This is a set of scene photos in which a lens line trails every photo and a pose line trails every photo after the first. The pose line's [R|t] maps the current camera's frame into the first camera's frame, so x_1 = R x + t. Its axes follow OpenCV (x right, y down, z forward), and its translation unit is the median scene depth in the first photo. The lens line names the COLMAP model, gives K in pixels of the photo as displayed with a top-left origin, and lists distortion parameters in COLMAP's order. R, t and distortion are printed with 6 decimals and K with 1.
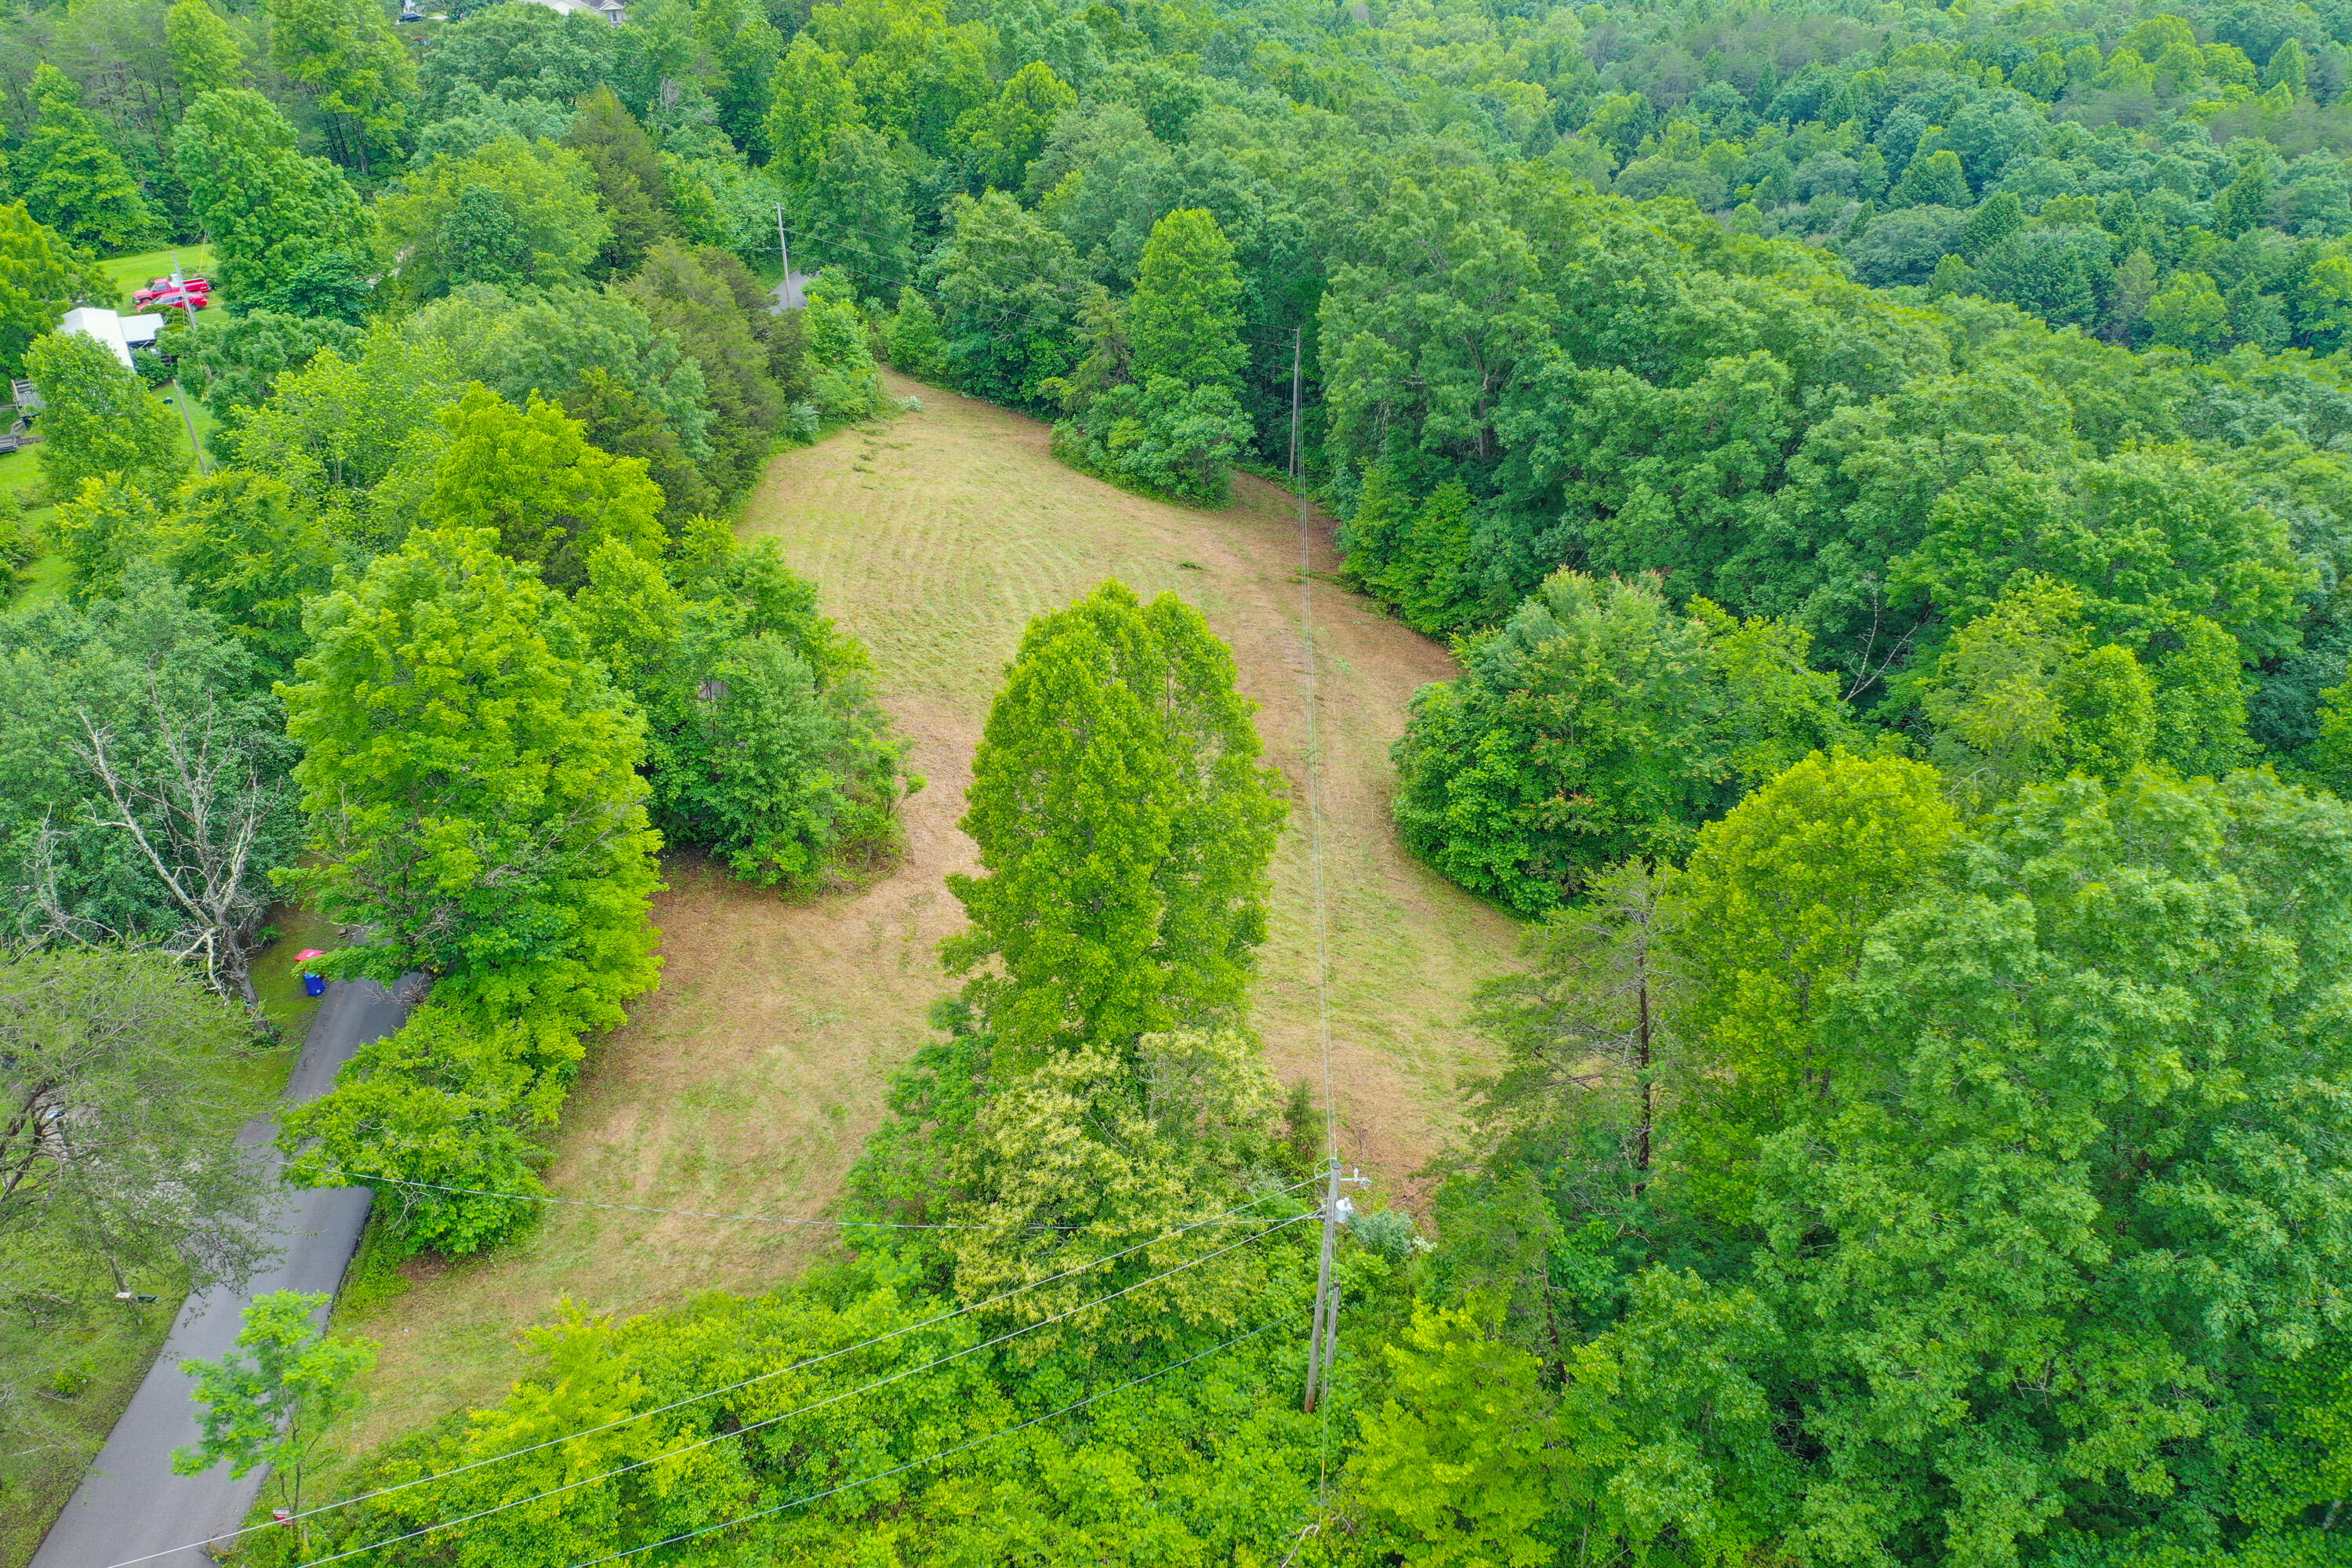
lens RADIAL K [[1838.6, 0, 1177.3], [0, 1838.6, 796.1], [0, 0, 1]] dist [-0.000289, 0.003705]
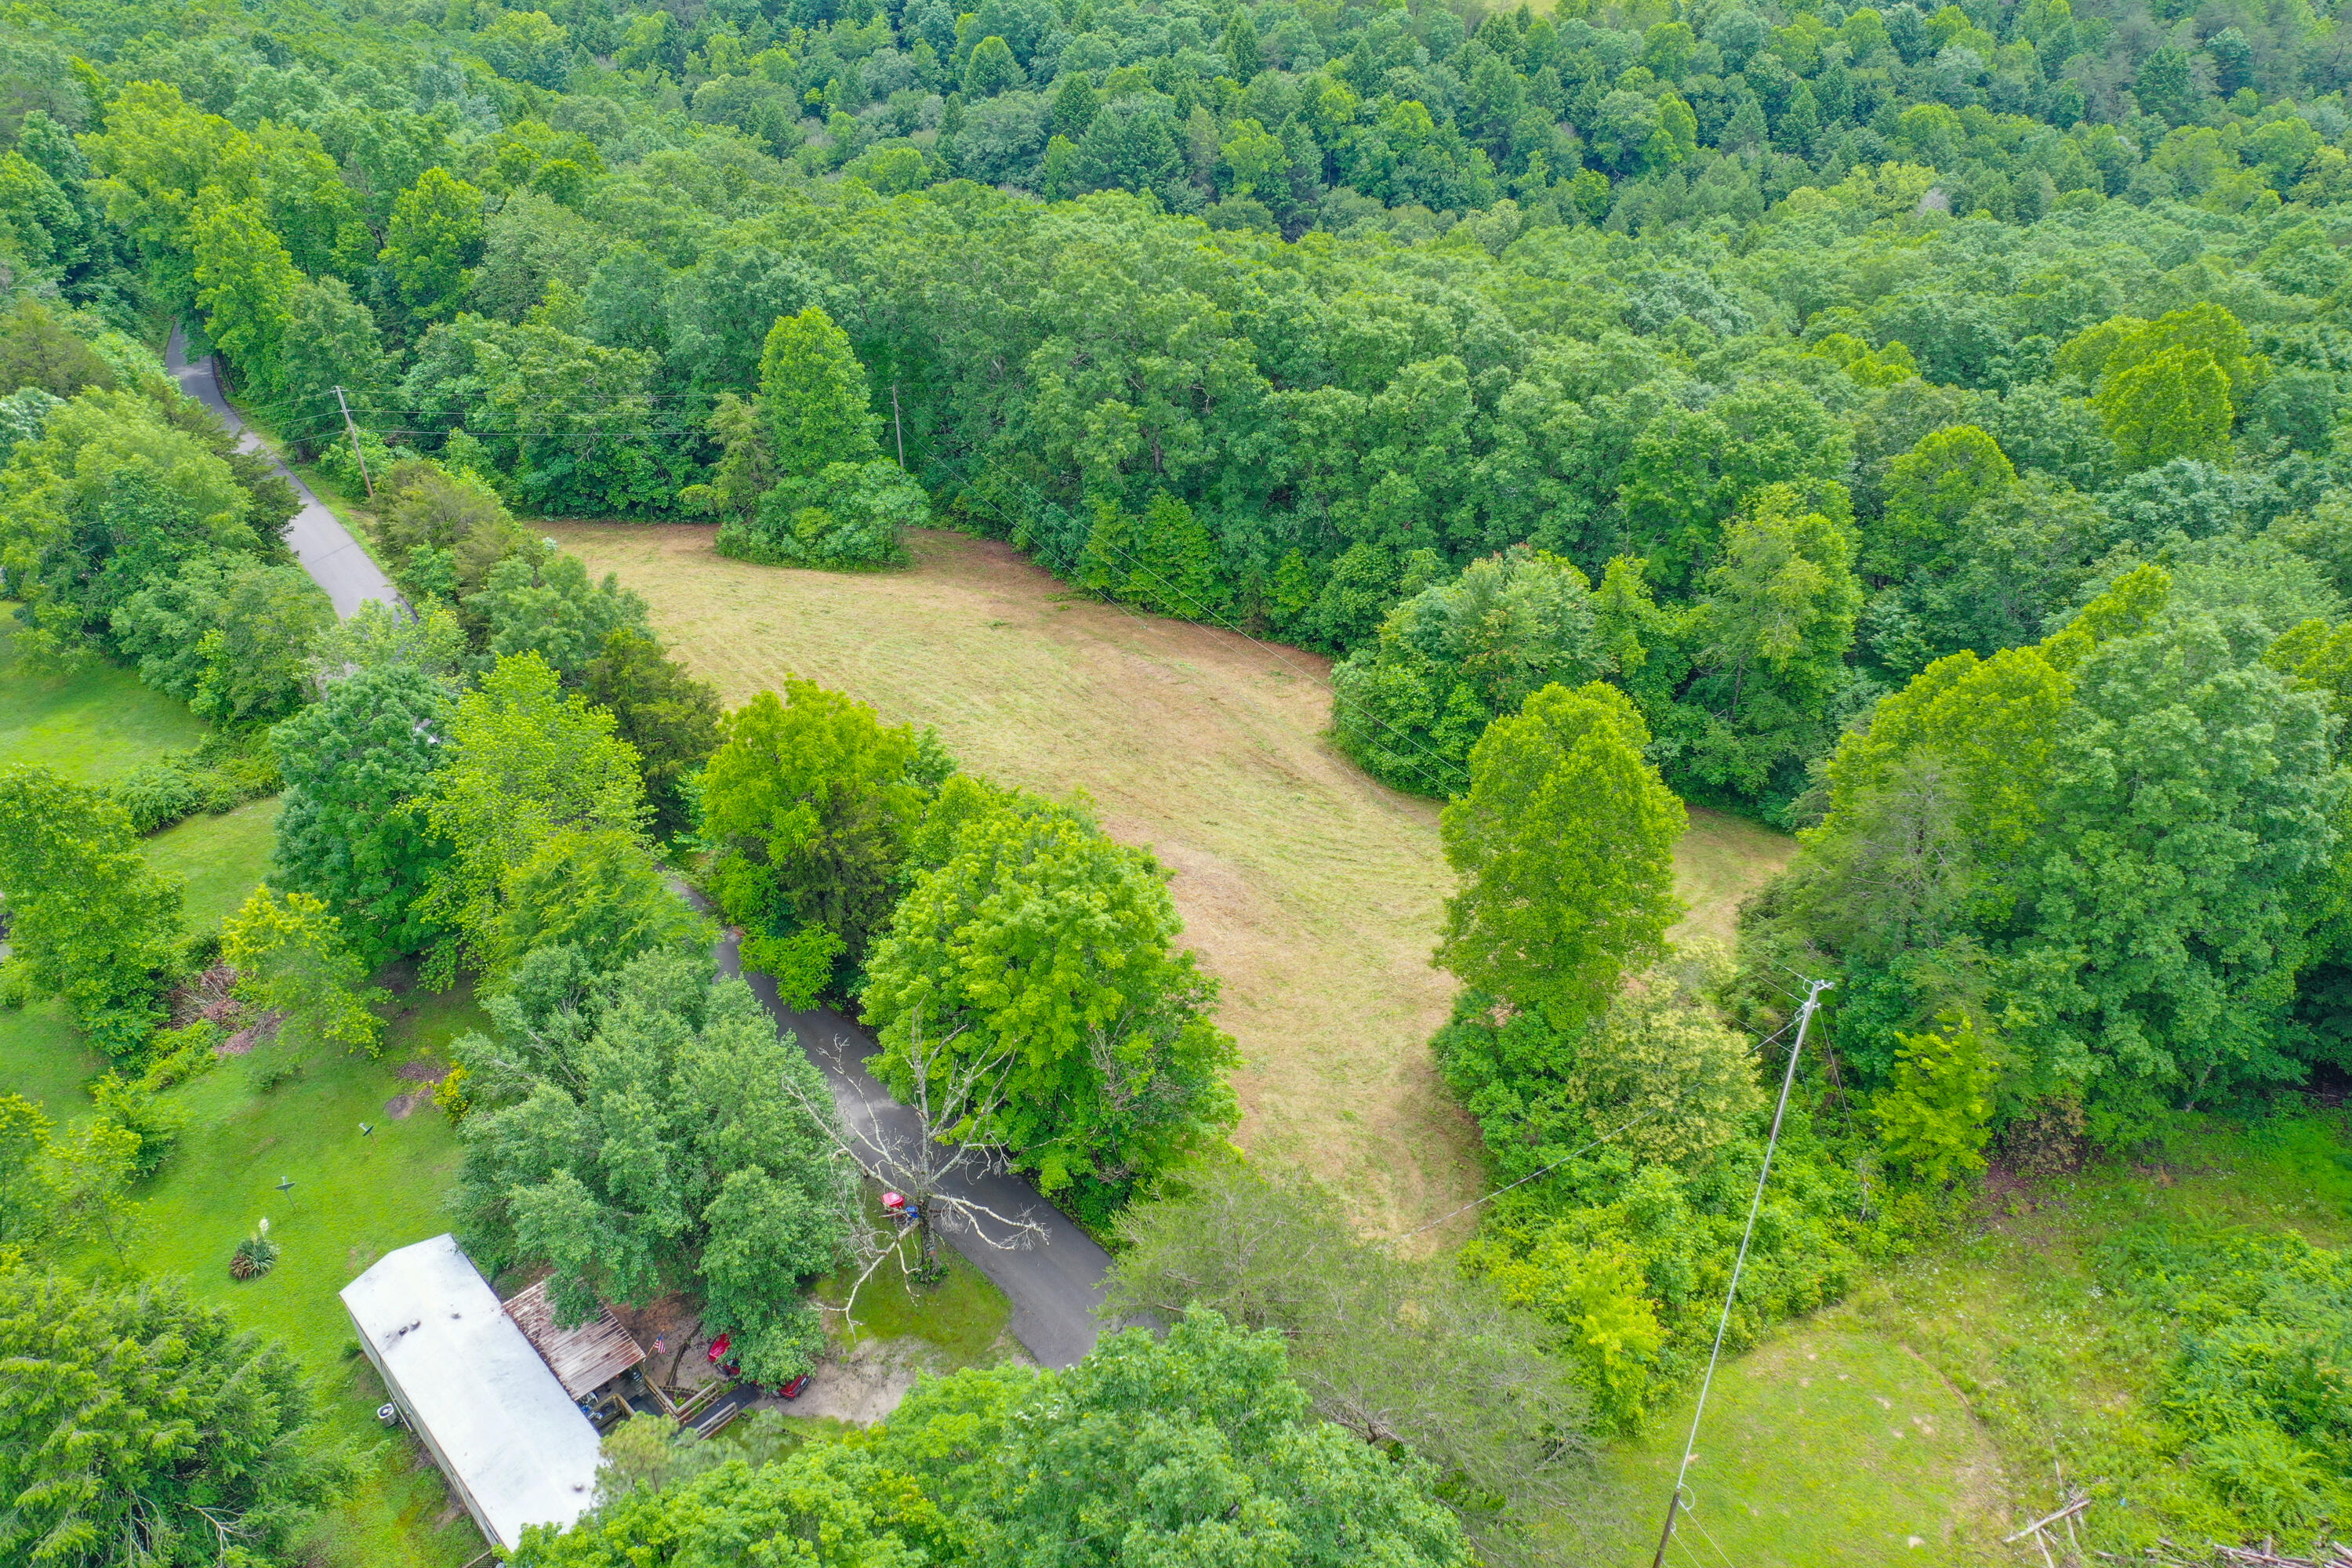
lens RADIAL K [[1838.6, 0, 1171.8], [0, 1838.6, 789.3], [0, 0, 1]] dist [-0.000289, 0.003705]
pose [[0.812714, -0.348290, 0.467107, -0.518932], [0.309384, 0.937282, 0.160573, -0.192598], [-0.493737, 0.014016, 0.869498, -0.074620]]
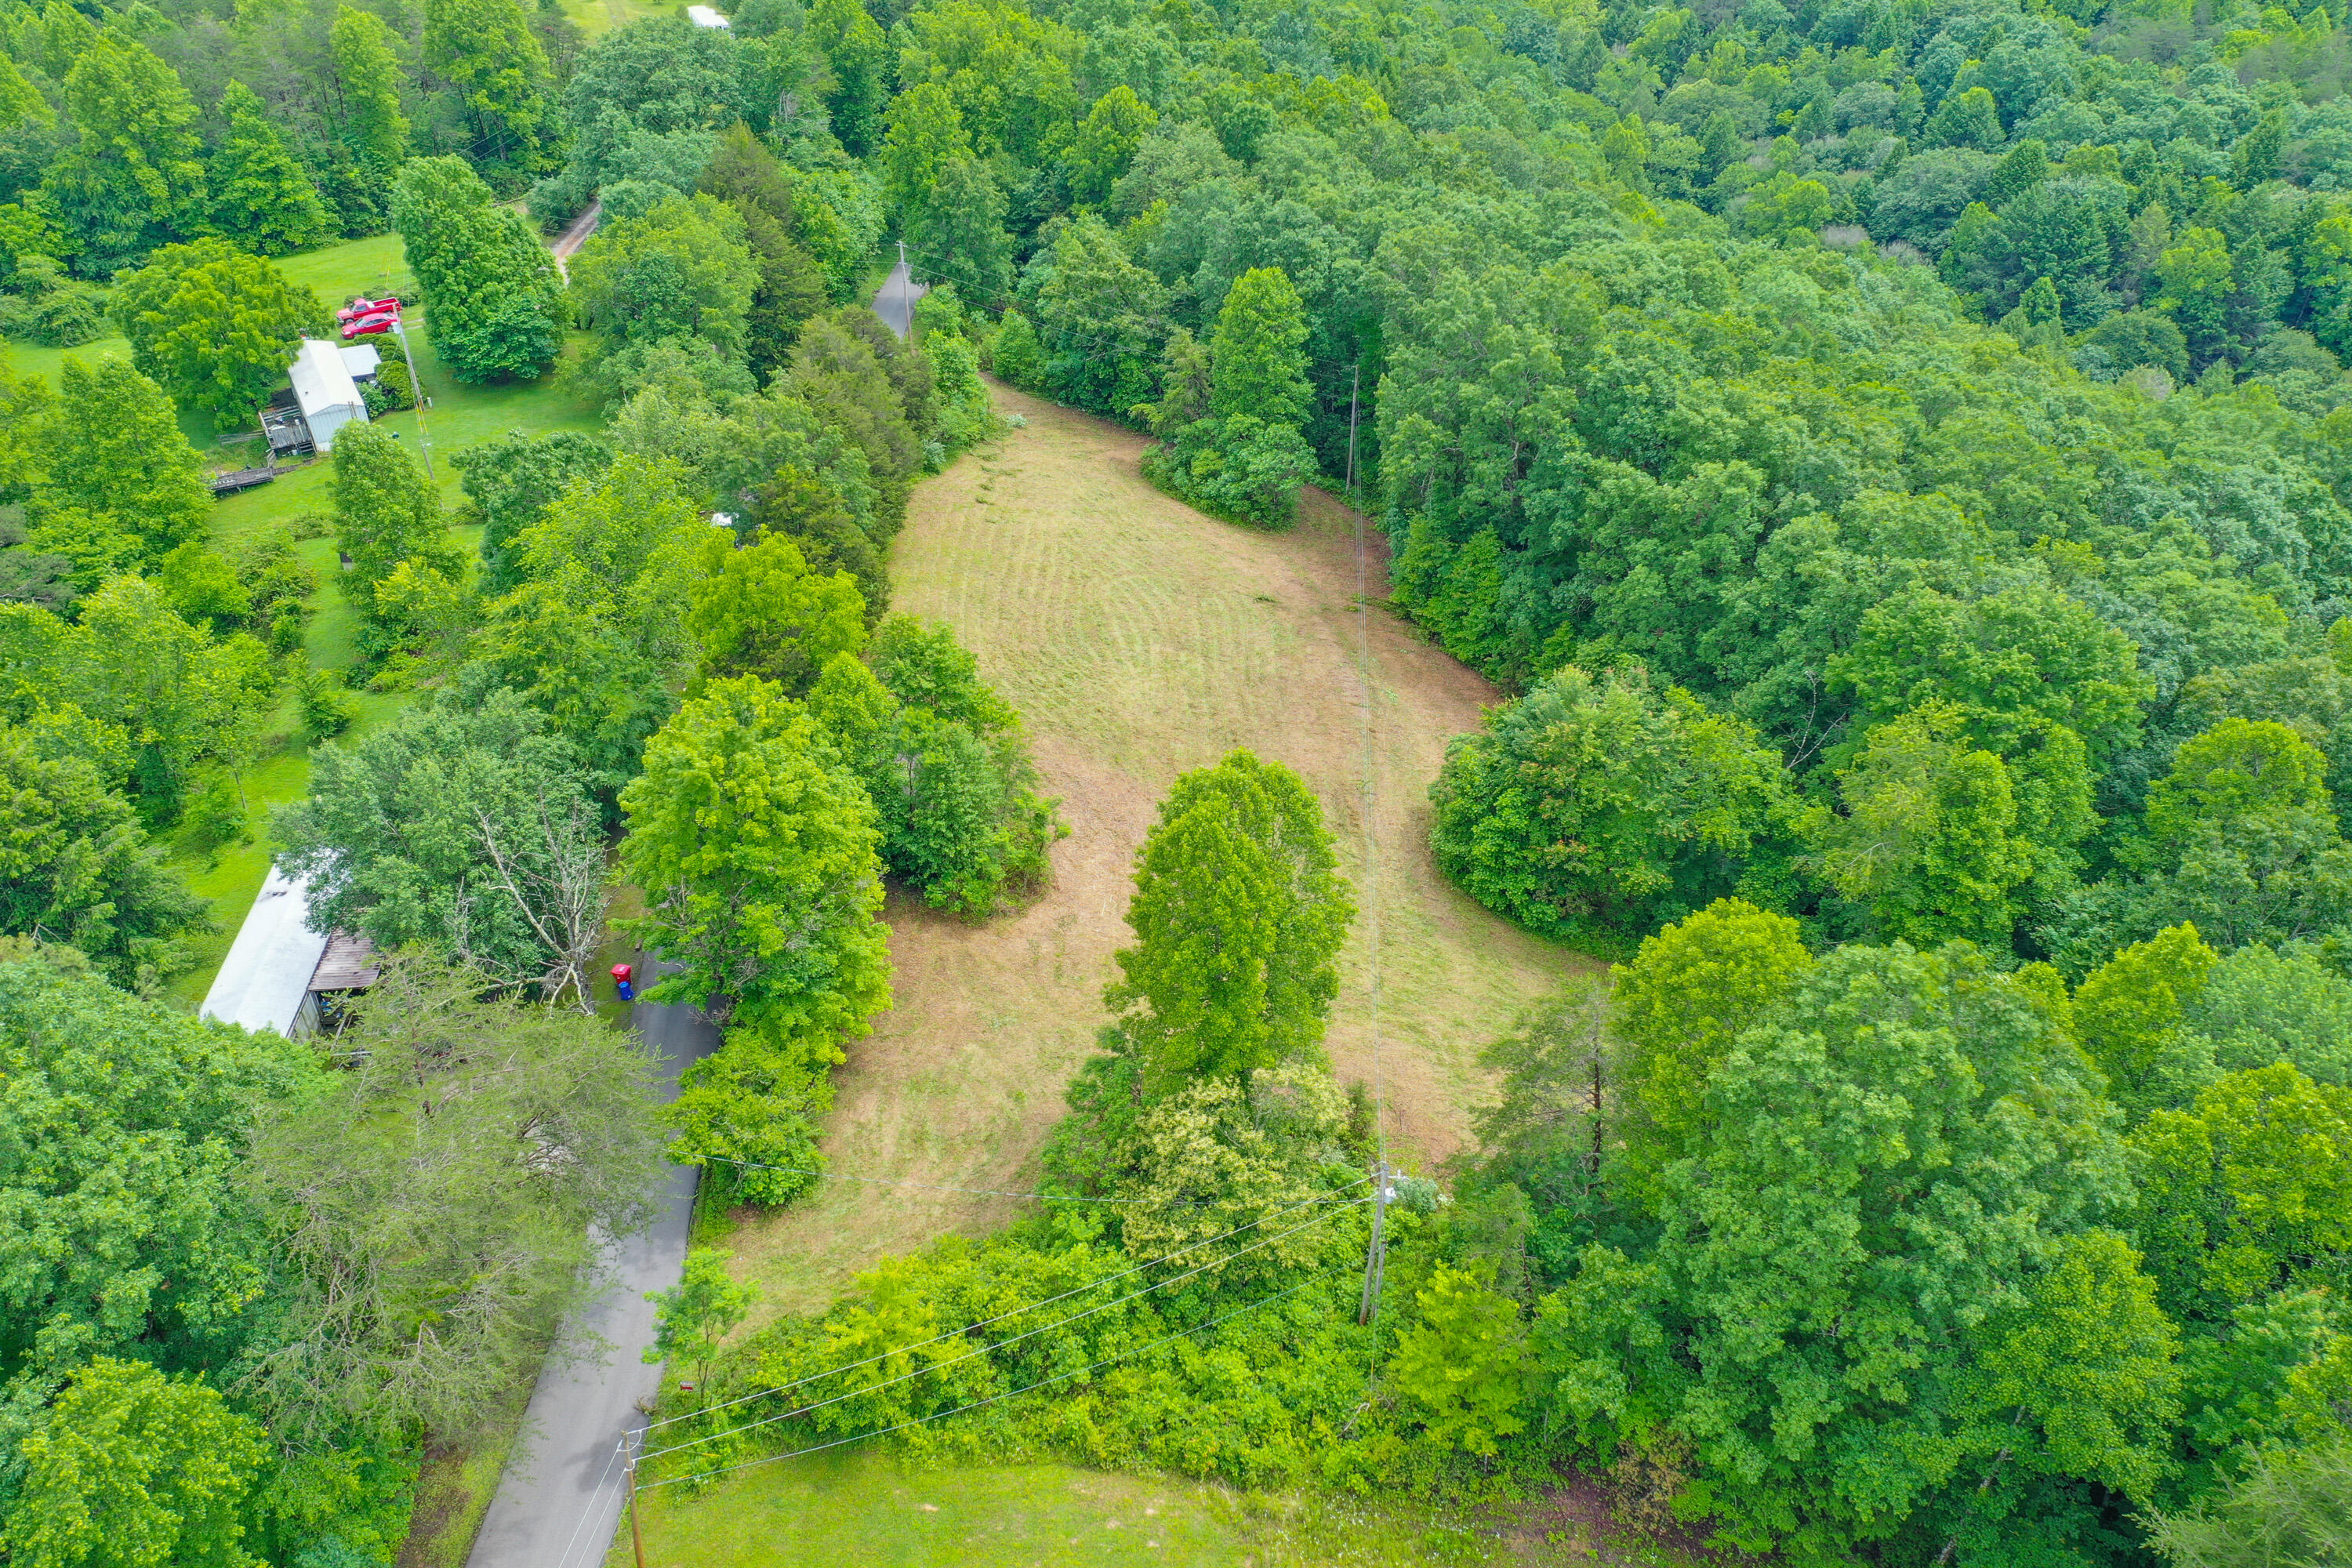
lens RADIAL K [[1838.6, 0, 1179.0], [0, 1838.6, 795.3], [0, 0, 1]] dist [-0.000289, 0.003705]
pose [[0.999758, 0.011840, -0.018517, -0.026382], [-0.010270, 0.996520, 0.082716, -0.102967], [0.019432, -0.082505, 0.996401, -0.213632]]
